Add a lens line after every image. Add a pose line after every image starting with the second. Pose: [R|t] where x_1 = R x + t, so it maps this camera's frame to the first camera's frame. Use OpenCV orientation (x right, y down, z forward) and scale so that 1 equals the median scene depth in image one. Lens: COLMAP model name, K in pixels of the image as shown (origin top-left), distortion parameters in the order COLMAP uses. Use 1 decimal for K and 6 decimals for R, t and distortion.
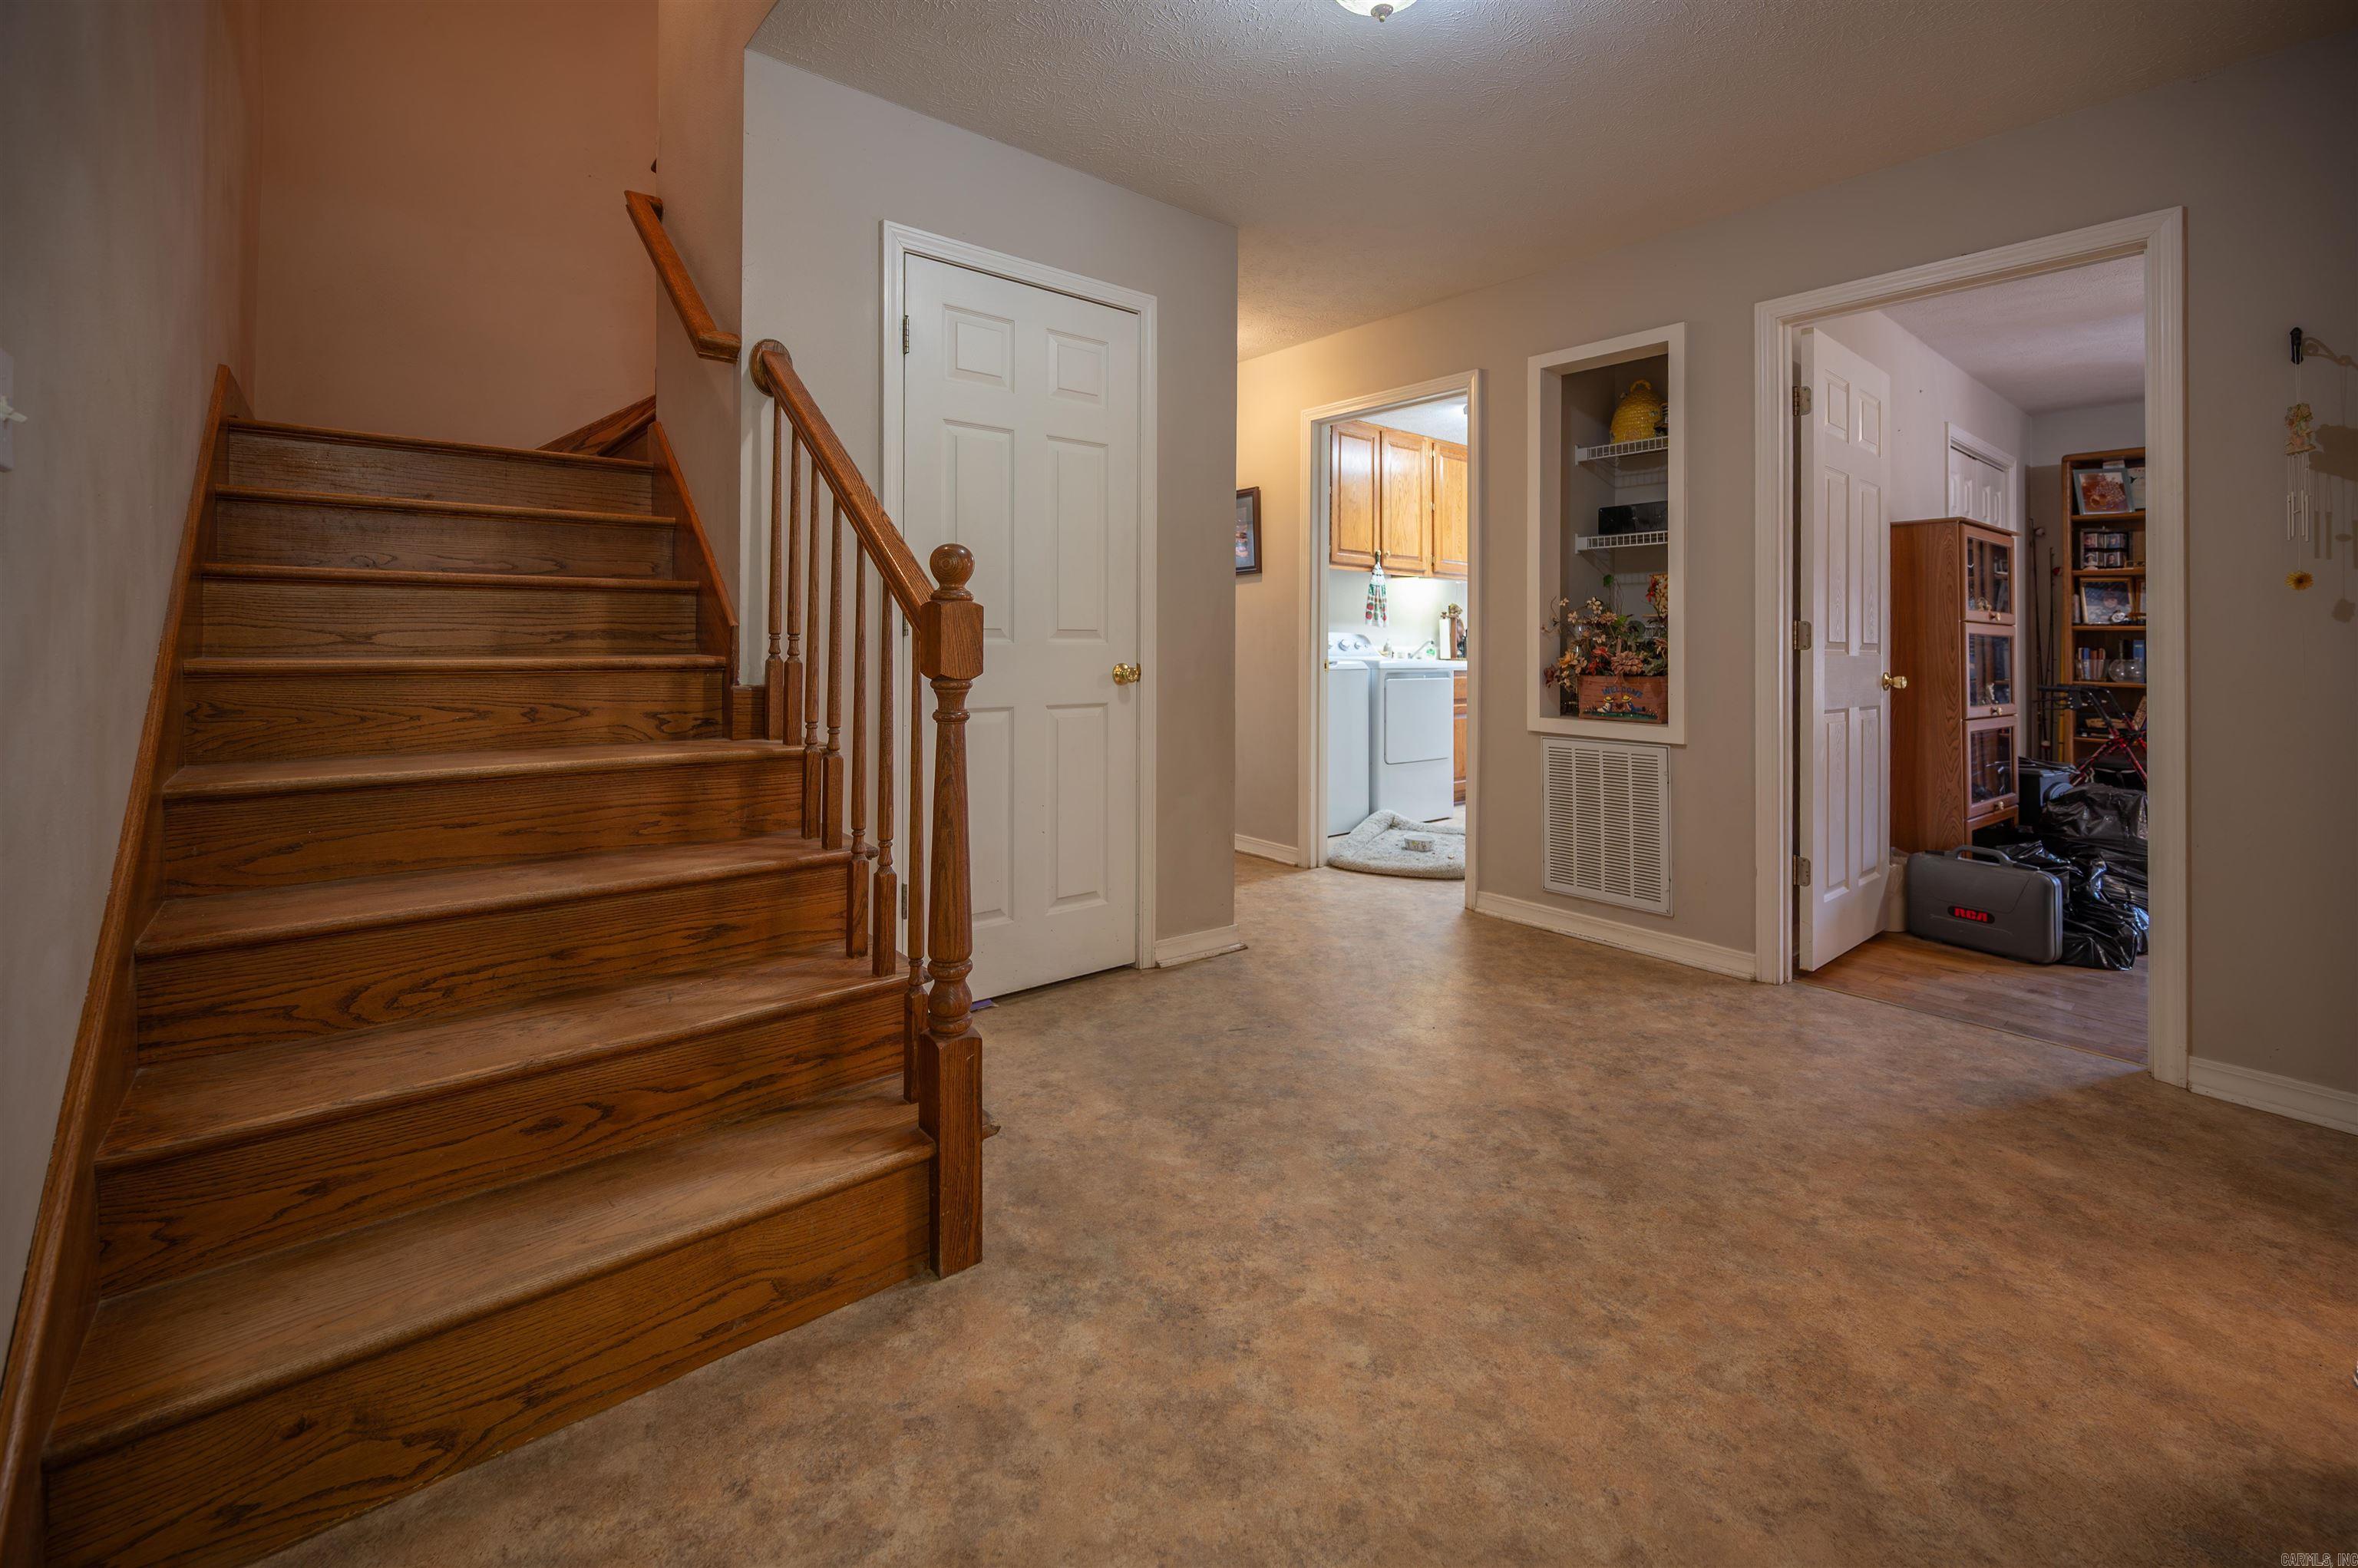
lens RADIAL K [[990.2, 0, 1177.1], [0, 990.2, 619.3], [0, 0, 1]] dist [0.003997, 0.000473]
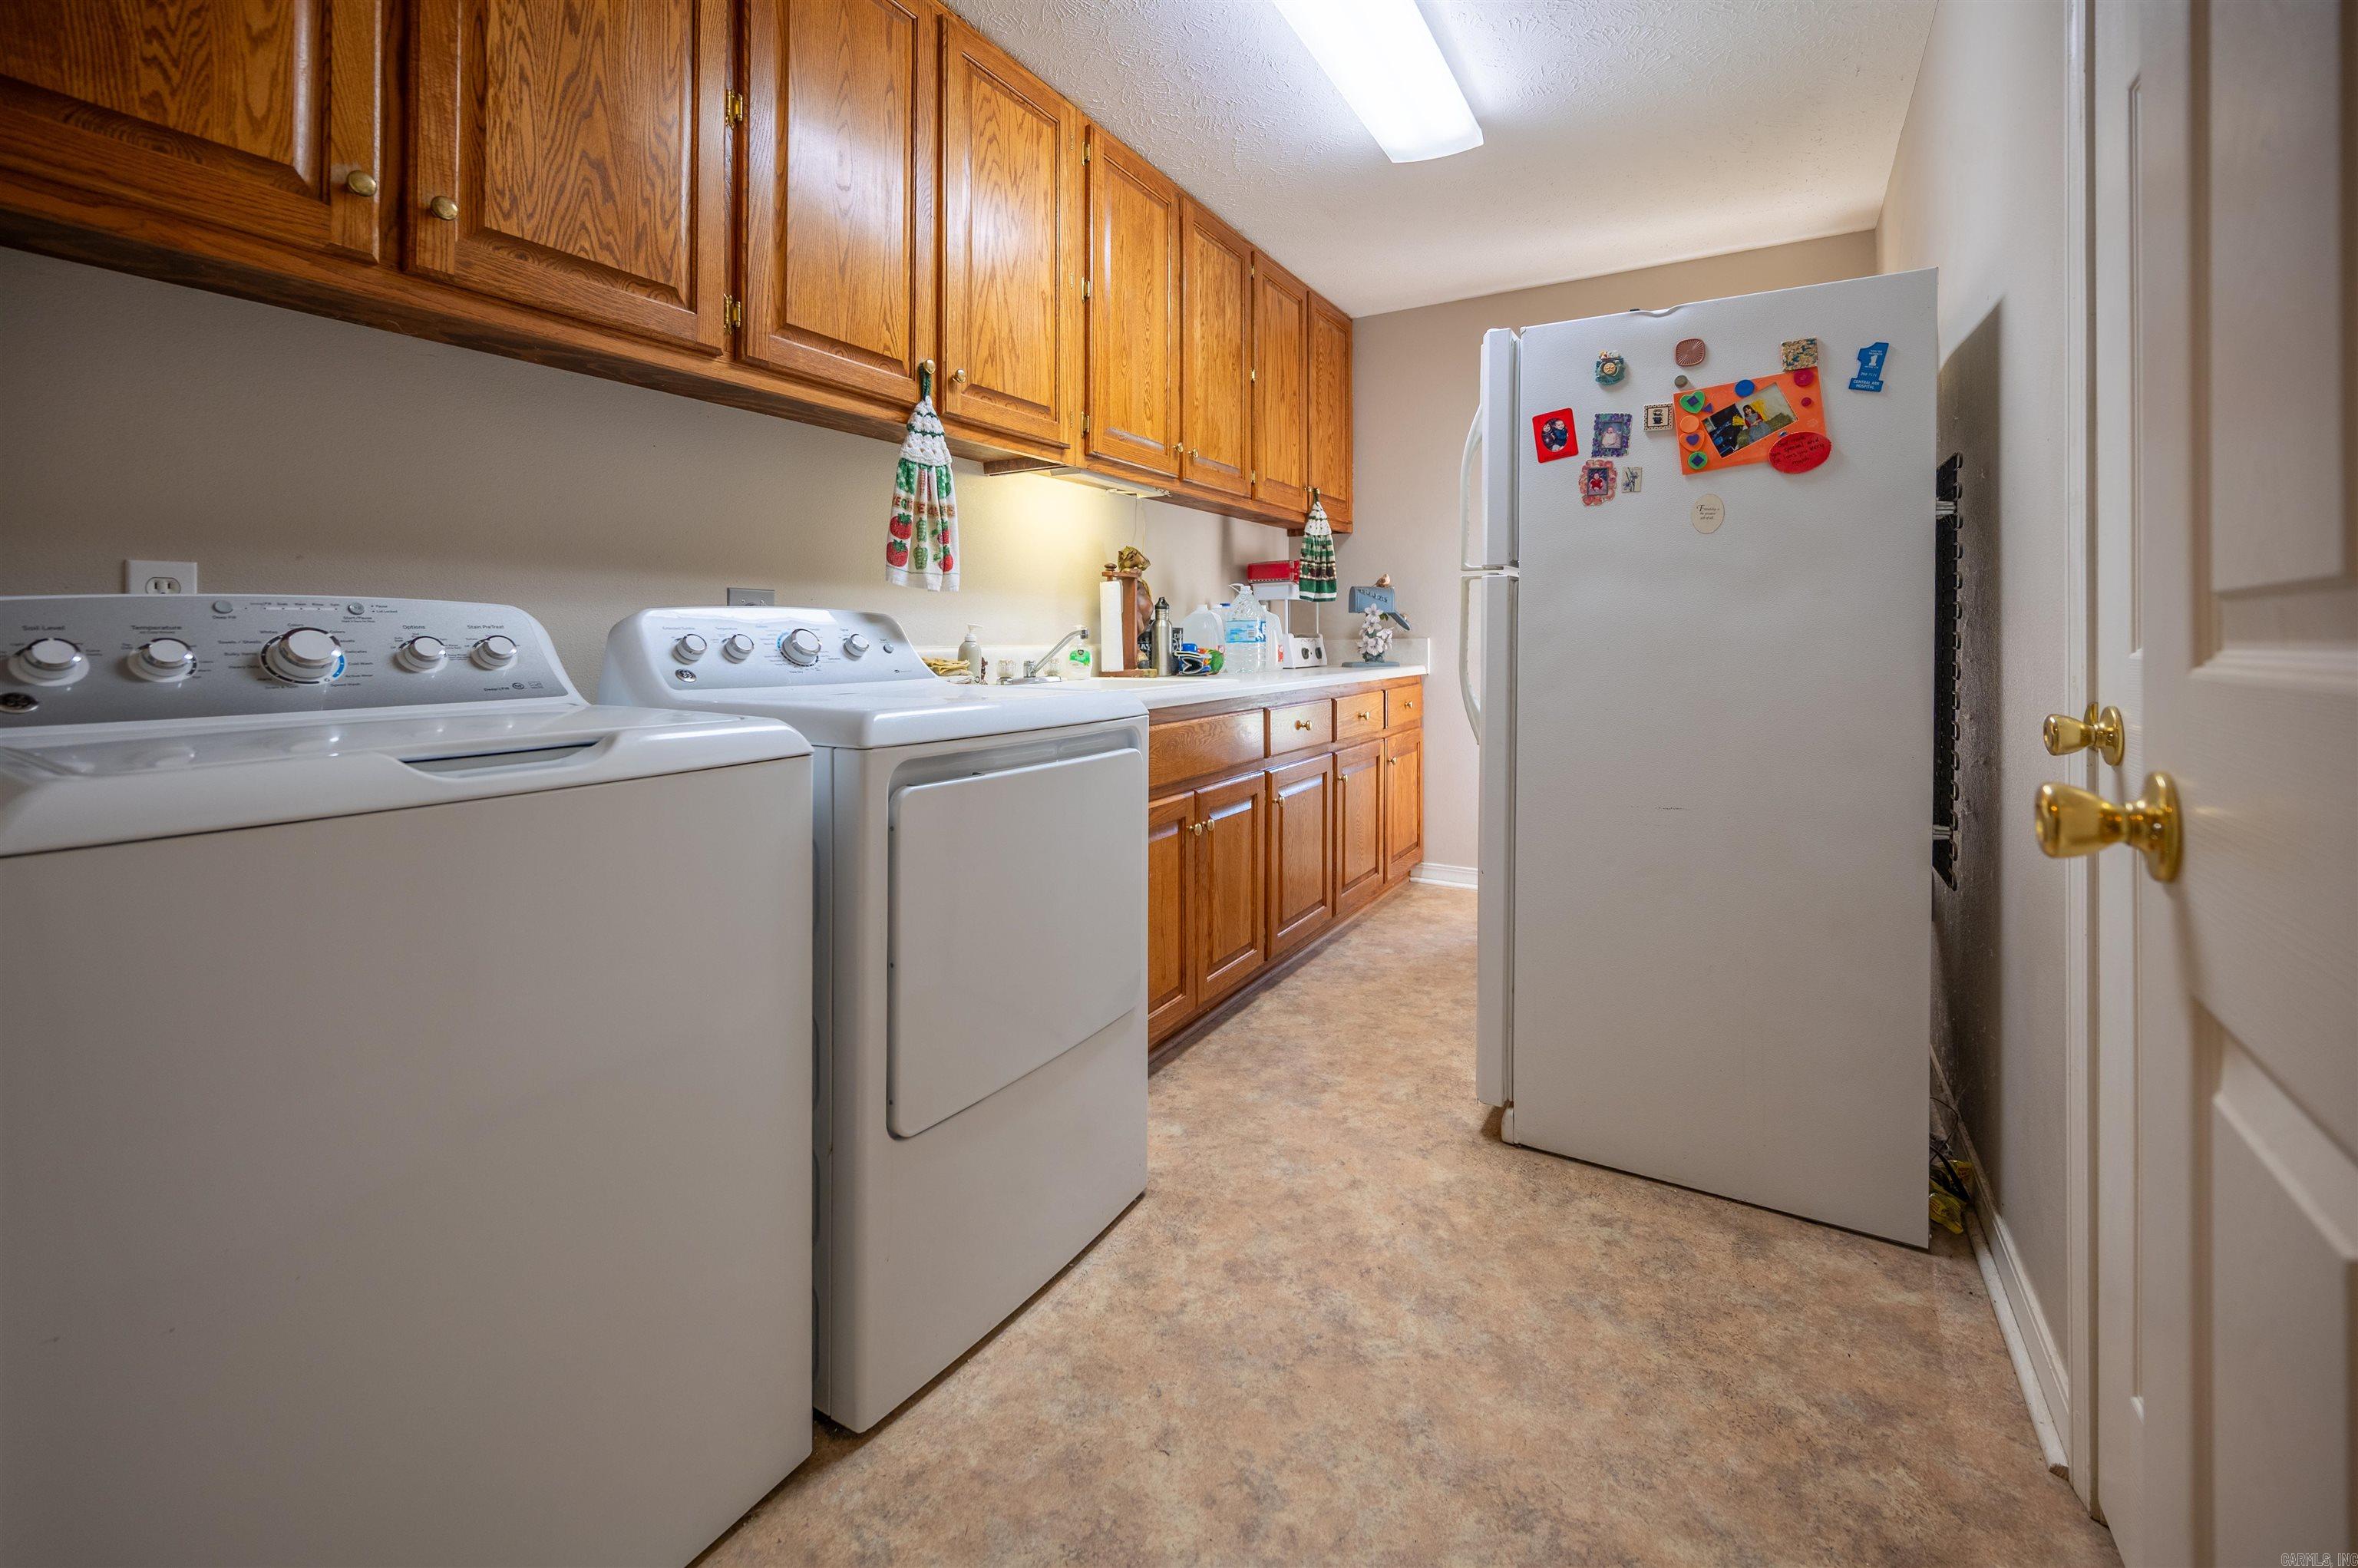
lens RADIAL K [[990.2, 0, 1184.6], [0, 990.2, 617.3], [0, 0, 1]] dist [0.003997, 0.000473]
pose [[0.938230, 0.000762, 0.346010, 0.168108], [-0.003295, 0.999972, 0.006730, 0.014485], [-0.345996, -0.007455, 0.938207, 0.652358]]
